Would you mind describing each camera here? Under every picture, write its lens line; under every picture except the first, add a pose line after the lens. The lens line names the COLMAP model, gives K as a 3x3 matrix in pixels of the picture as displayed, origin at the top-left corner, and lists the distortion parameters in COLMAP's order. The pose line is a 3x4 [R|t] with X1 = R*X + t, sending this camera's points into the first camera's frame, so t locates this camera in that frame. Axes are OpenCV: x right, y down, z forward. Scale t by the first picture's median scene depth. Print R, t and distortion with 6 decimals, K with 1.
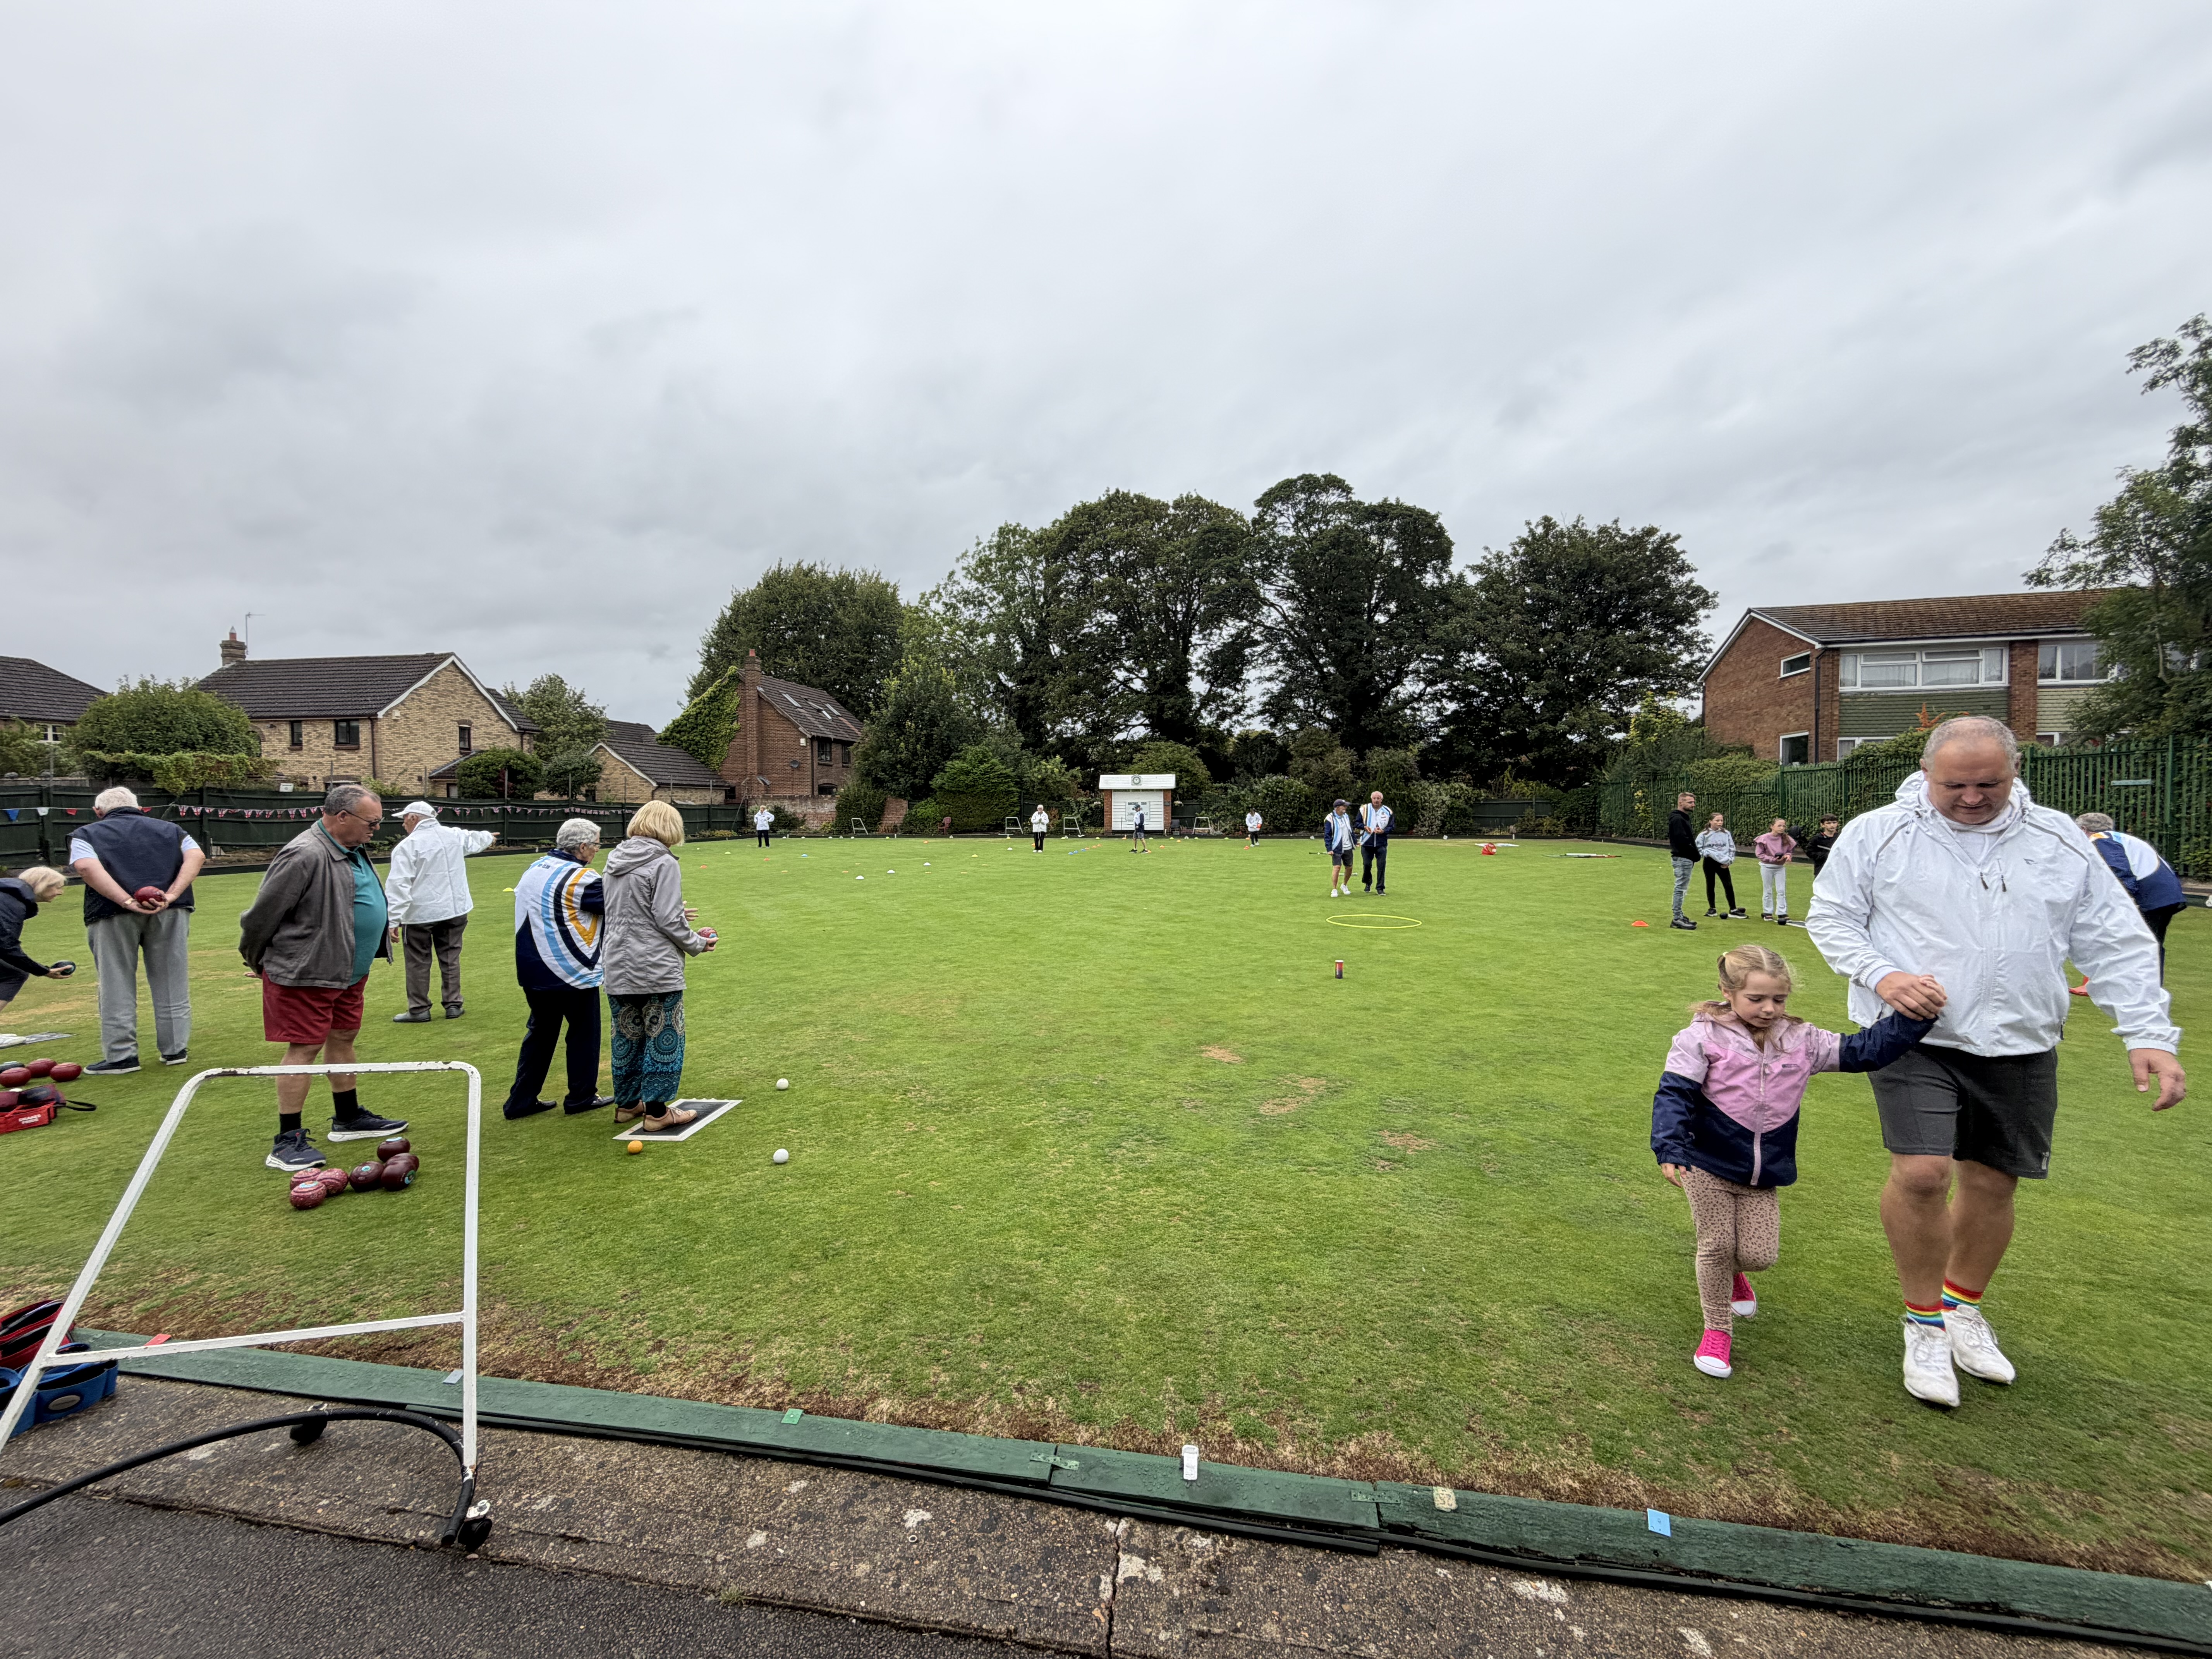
lens RADIAL K [[879.8, 0, 1105.8], [0, 879.8, 832.3], [0, 0, 1]] dist [0.000171, -0.000247]
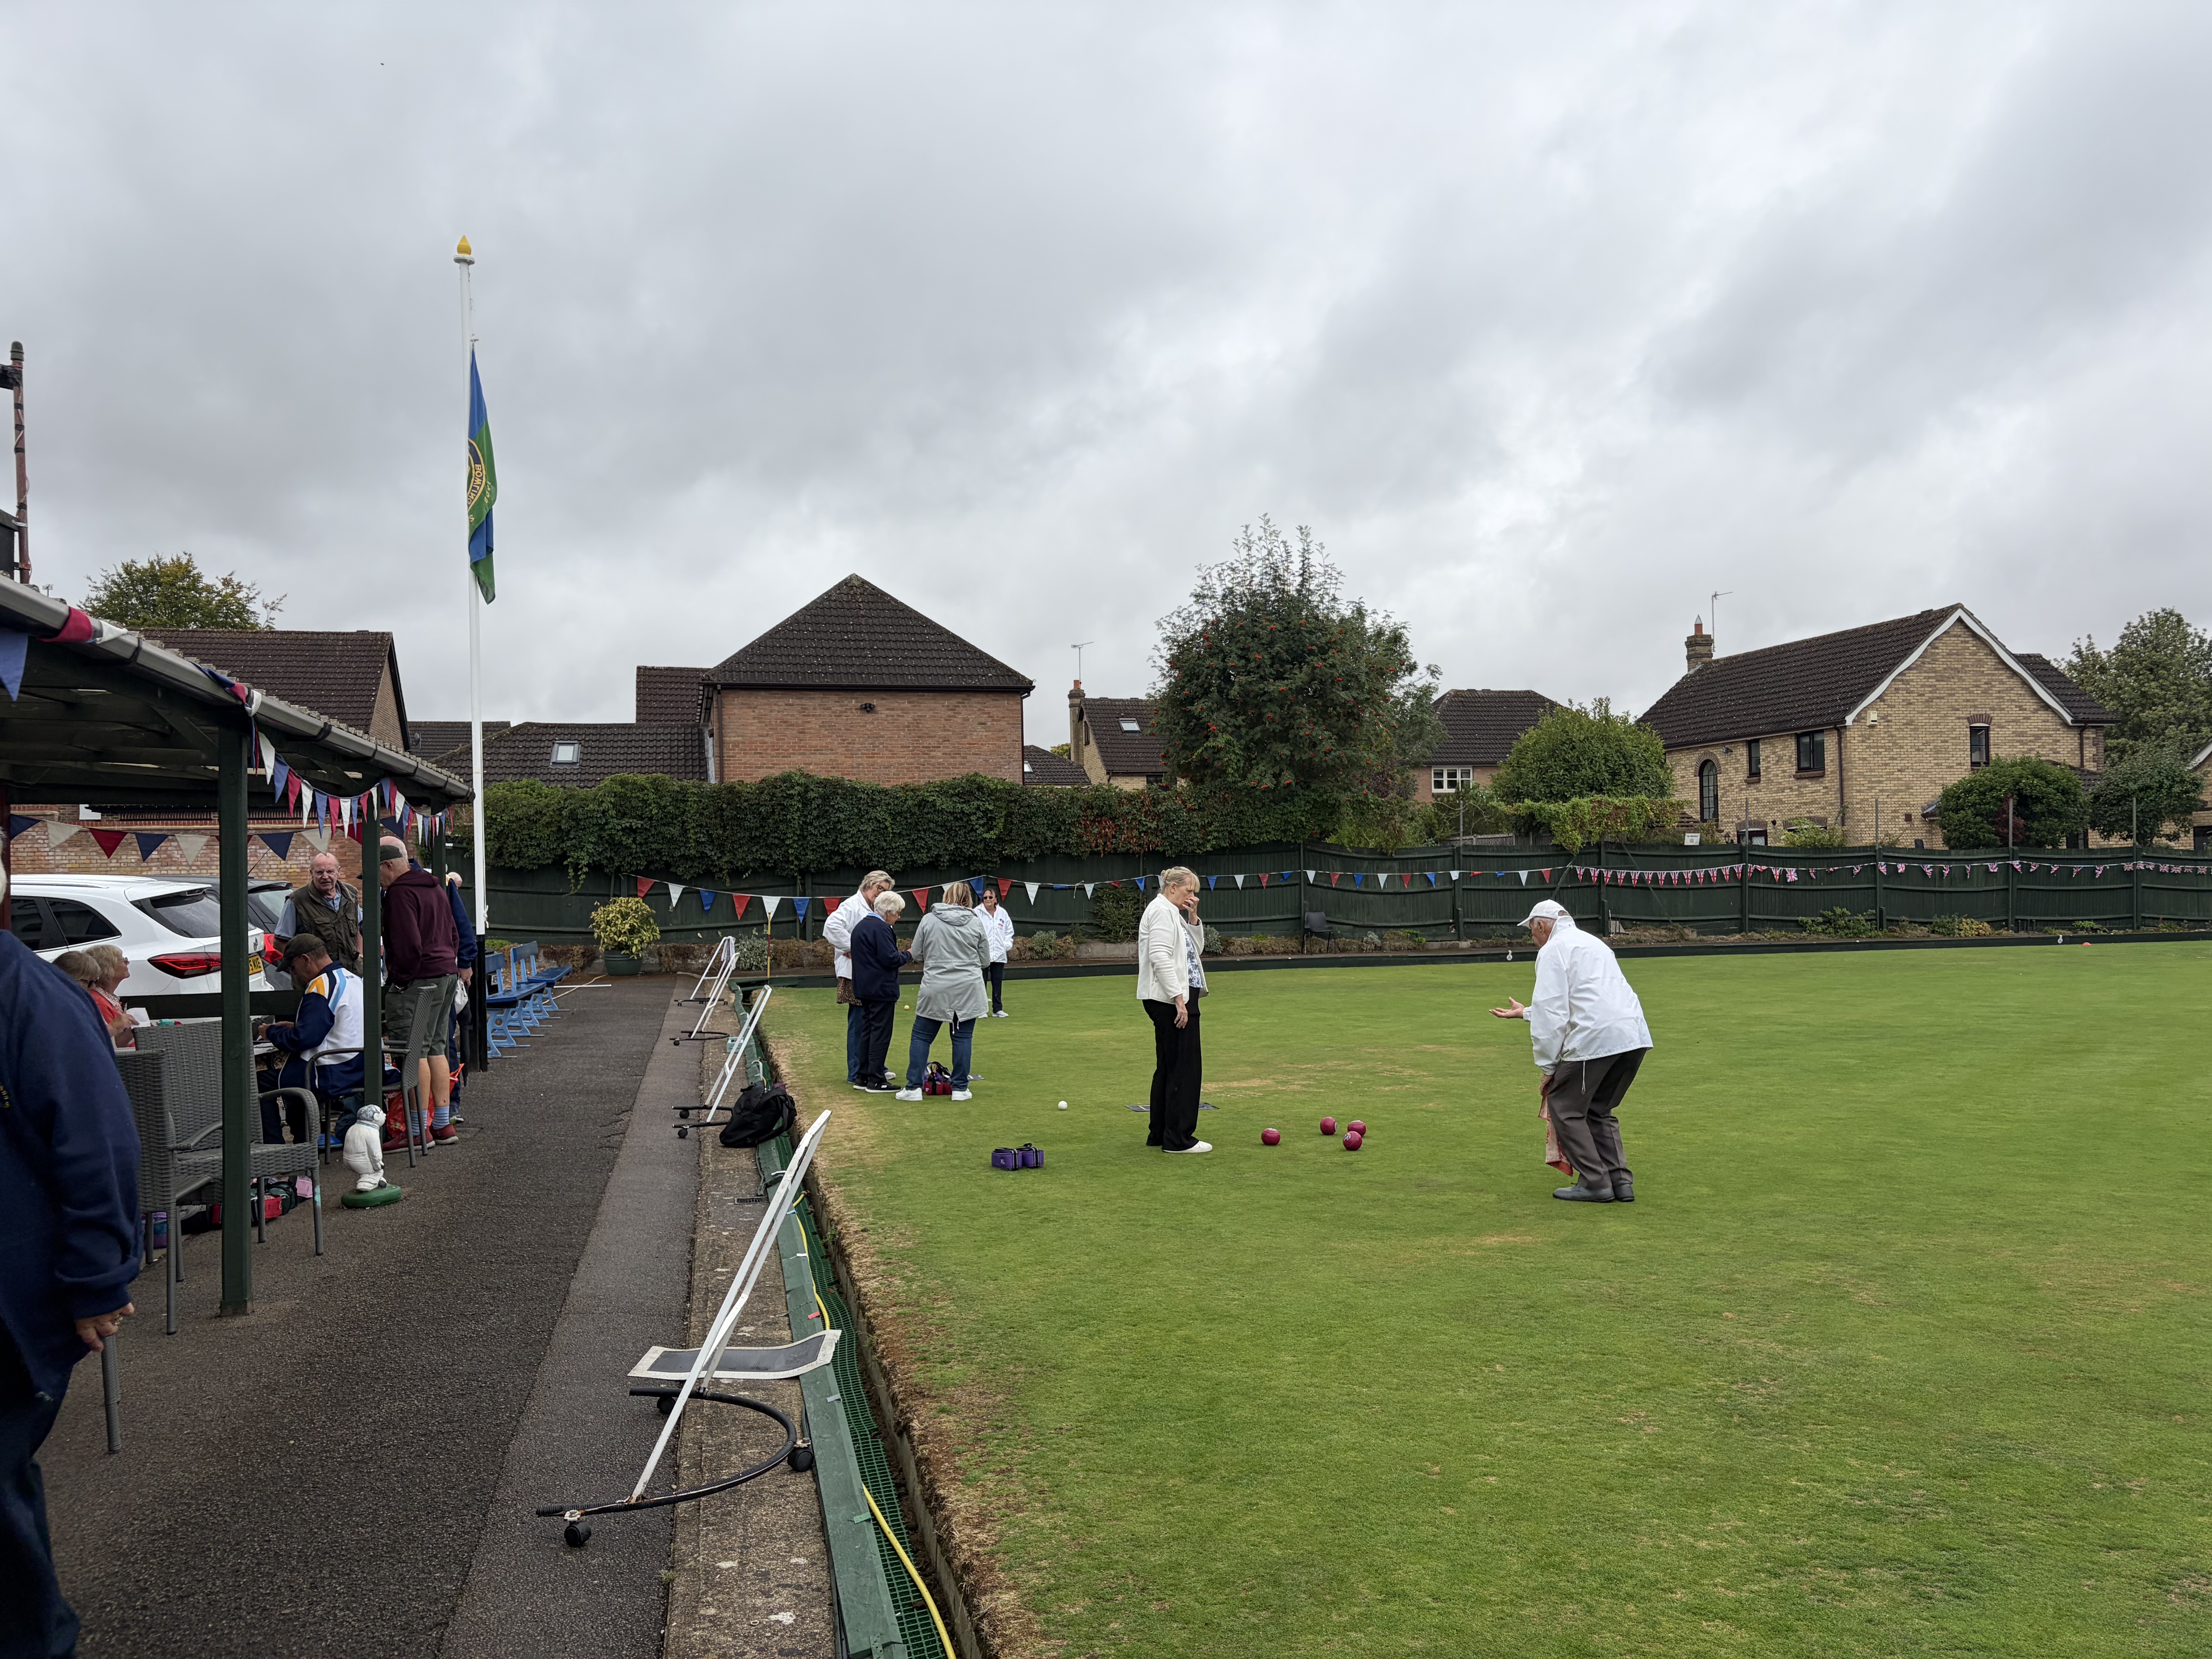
lens RADIAL K [[1670.4, 0, 1106.2], [0, 1670.4, 834.5], [0, 0, 1]] dist [0.043875, -0.052465]
pose [[0.390278, -0.028352, -0.920261, 0.131150], [-0.011717, 0.999292, -0.035756, -0.000996], [0.920623, 0.024738, 0.389669, 0.047125]]
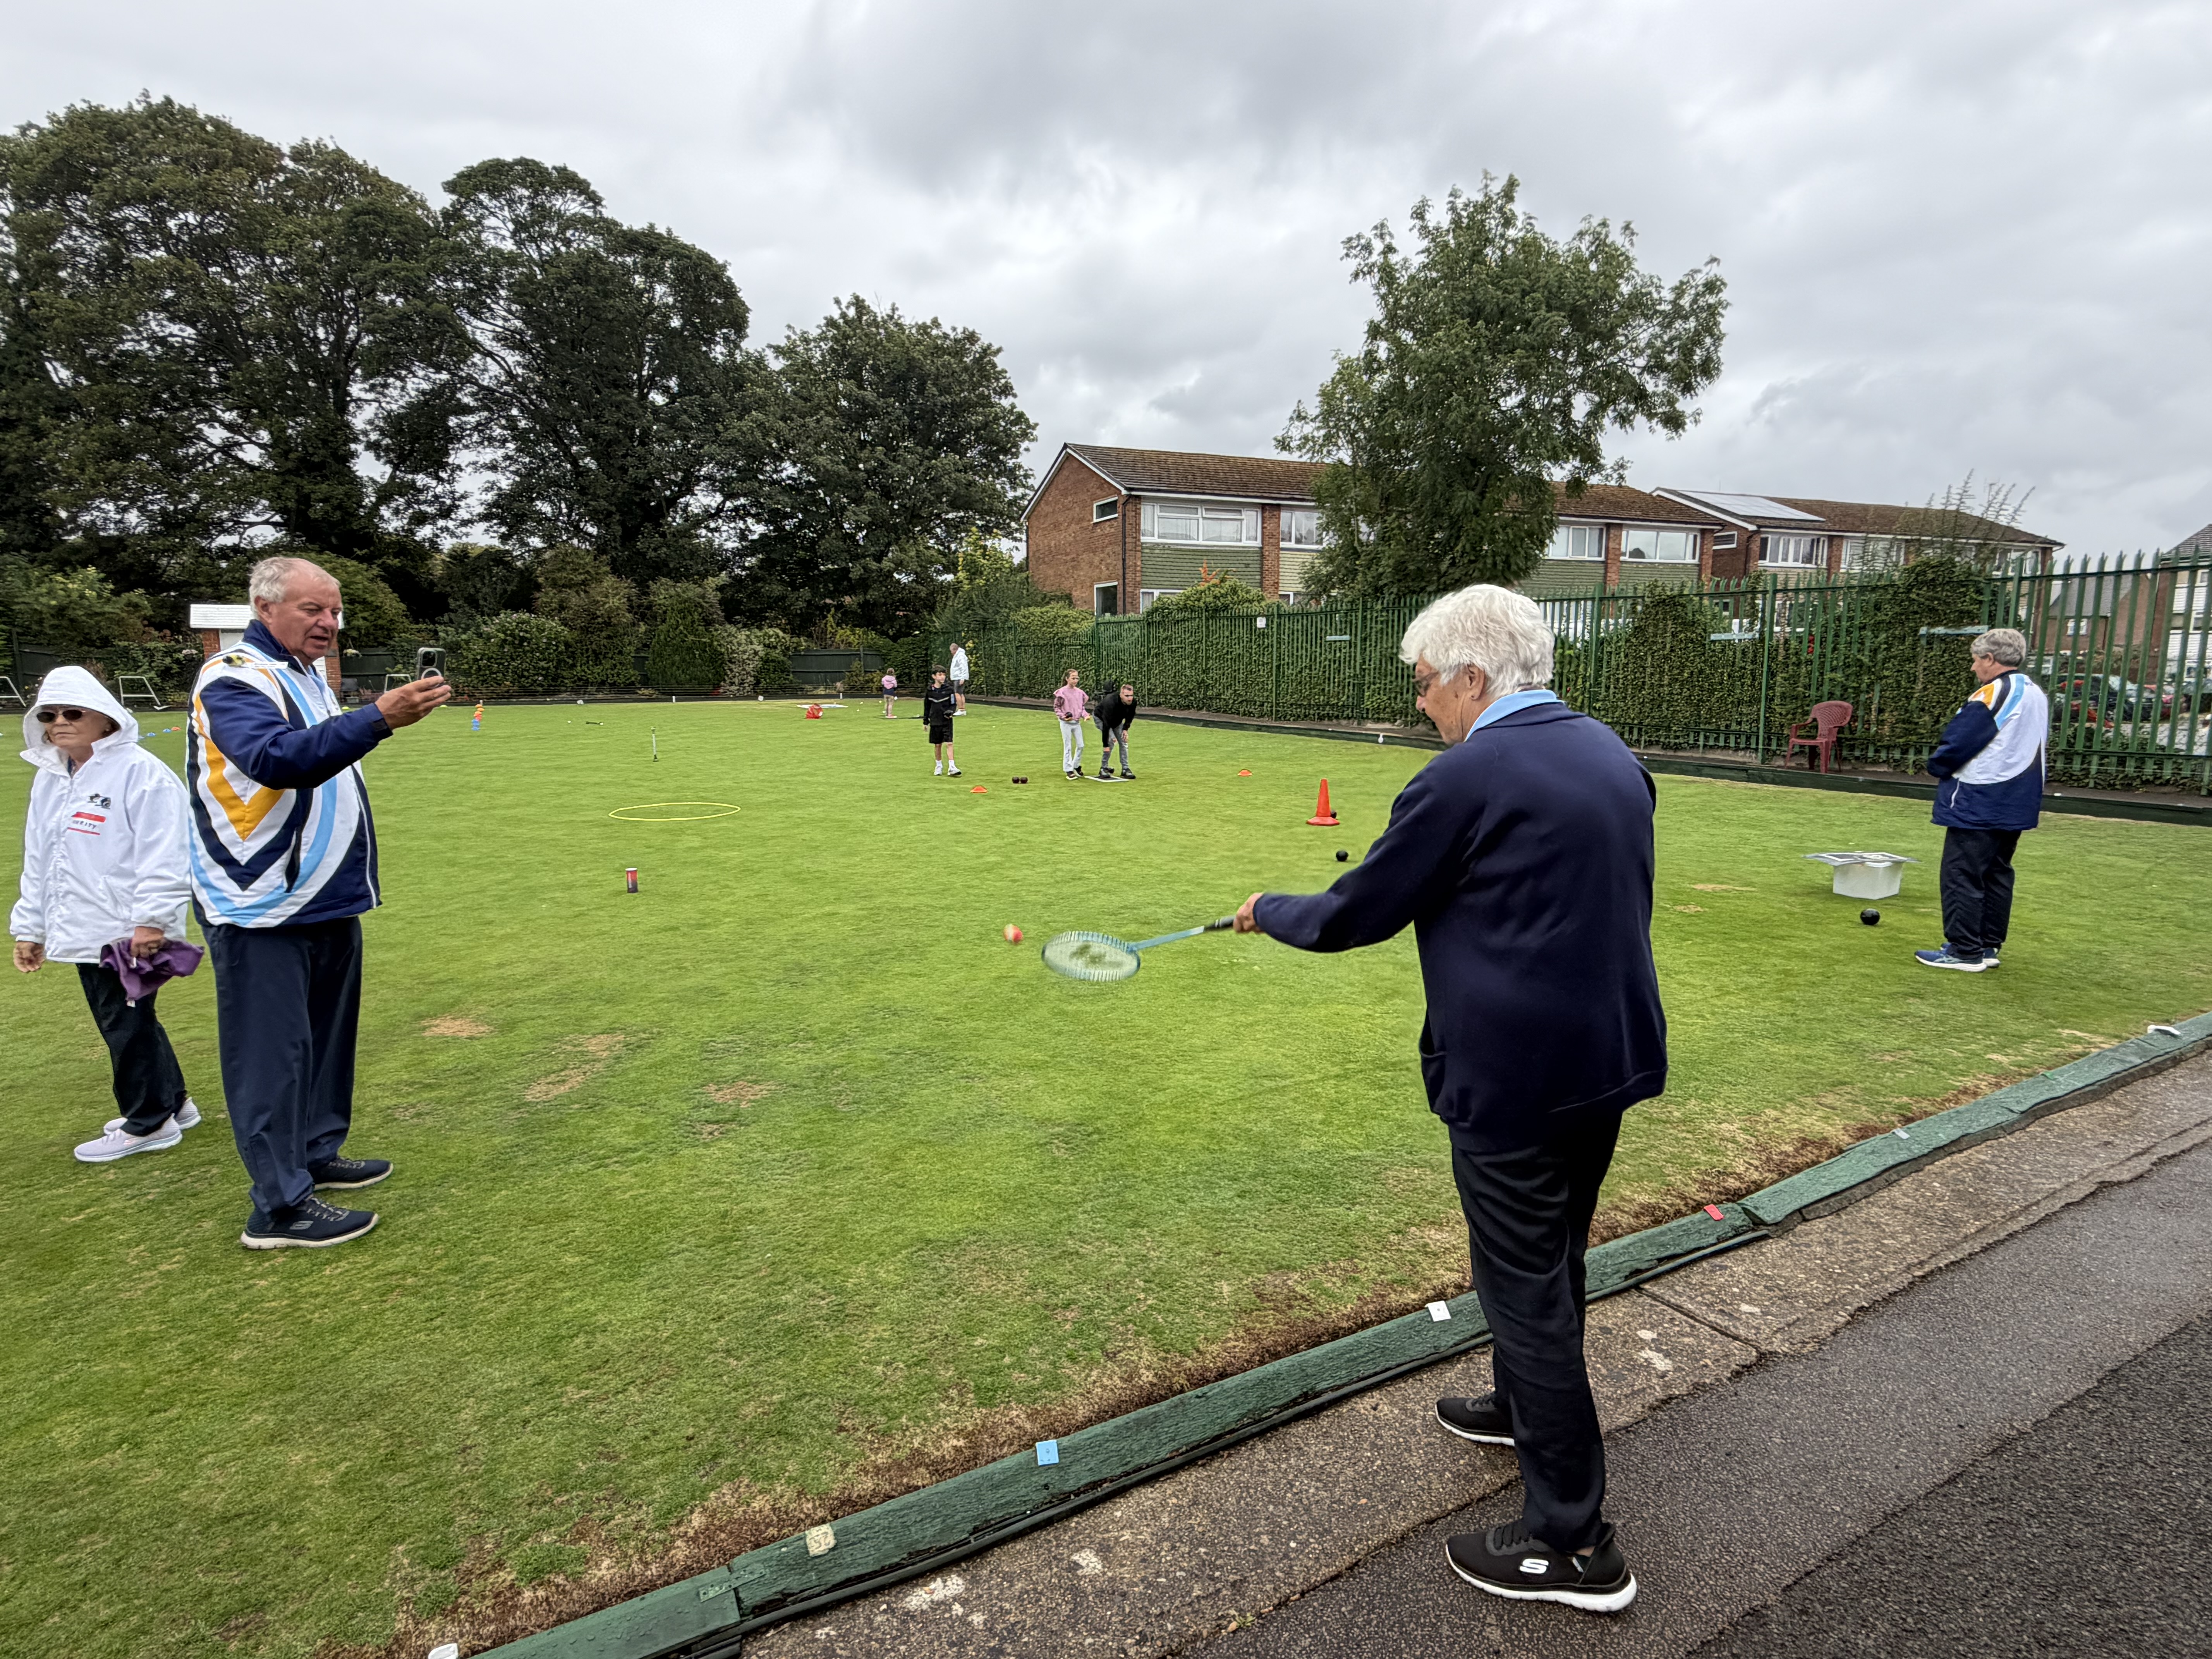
lens RADIAL K [[1121.4, 0, 1103.5], [0, 1121.4, 833.0], [0, 0, 1]] dist [0.004013, -0.002112]
pose [[0.787163, -0.092748, 0.609731, 0.002868], [0.016652, 0.991463, 0.129317, 0.000894], [-0.616520, -0.091640, 0.781988, 0.010565]]
